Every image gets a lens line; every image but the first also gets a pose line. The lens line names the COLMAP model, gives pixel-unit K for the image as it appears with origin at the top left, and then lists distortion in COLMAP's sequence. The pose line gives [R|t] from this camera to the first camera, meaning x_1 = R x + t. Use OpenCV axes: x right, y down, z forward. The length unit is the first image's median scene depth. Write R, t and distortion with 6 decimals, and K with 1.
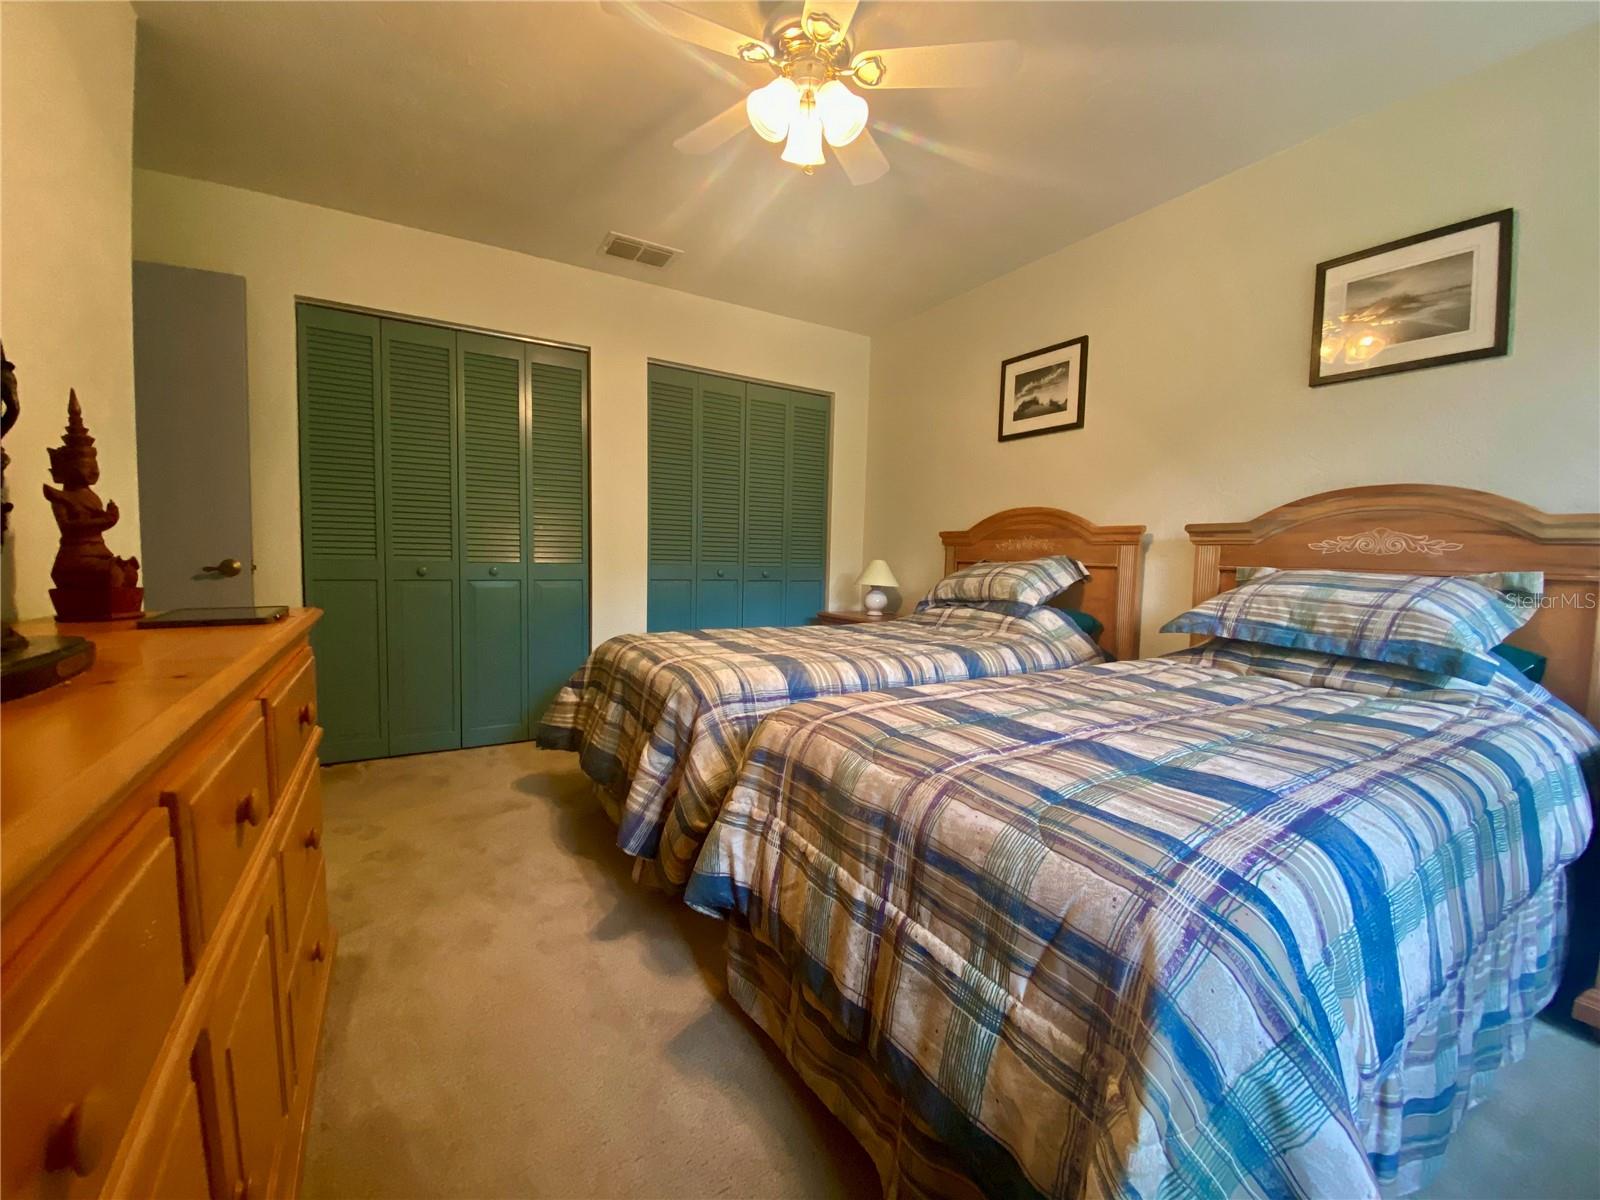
lens RADIAL K [[654.3, 0, 800.0], [0, 654.3, 600.0], [0, 0, 1]] dist [0.021390, -0.023066]
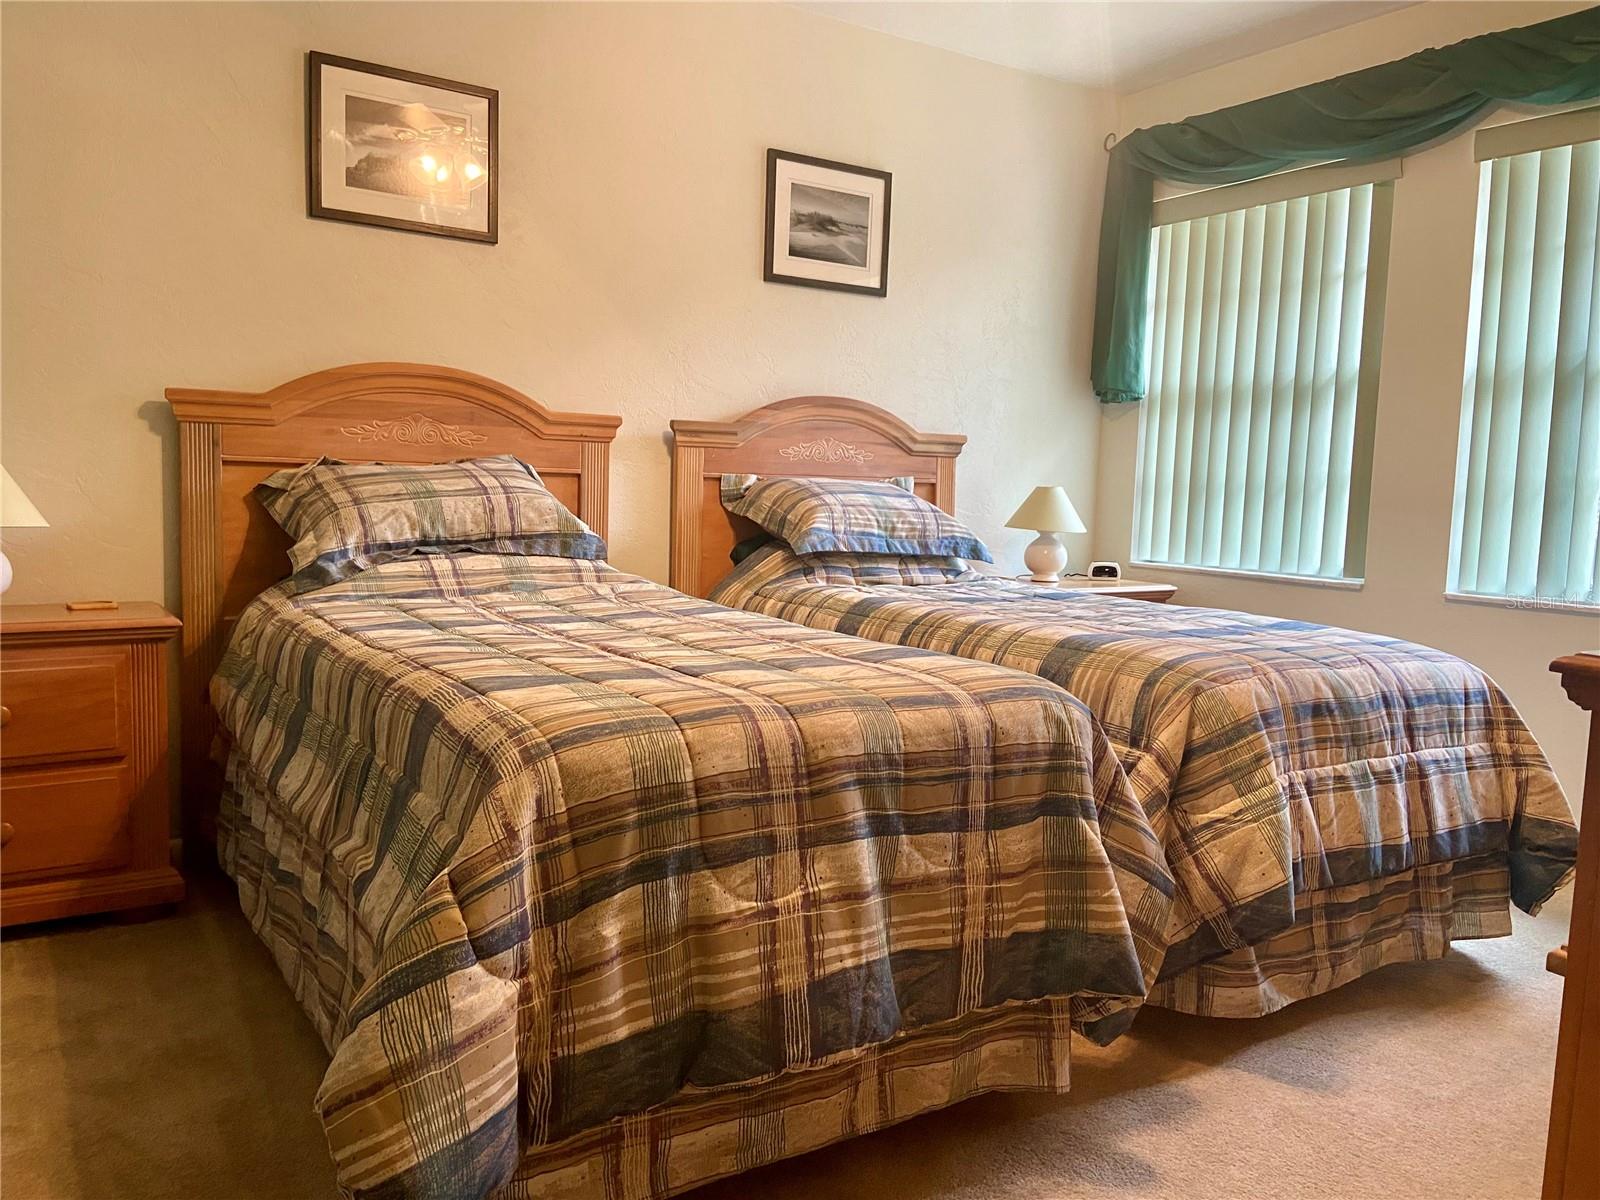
lens RADIAL K [[1210.6, 0, 795.7], [0, 1210.6, 581.7], [0, 0, 1]] dist [0.063271, -0.004047]
pose [[-0.045959, -0.106667, 0.993232, -1.136393], [0.041390, 0.993226, 0.108581, -0.096193], [-0.998085, 0.046100, -0.041232, 1.195531]]
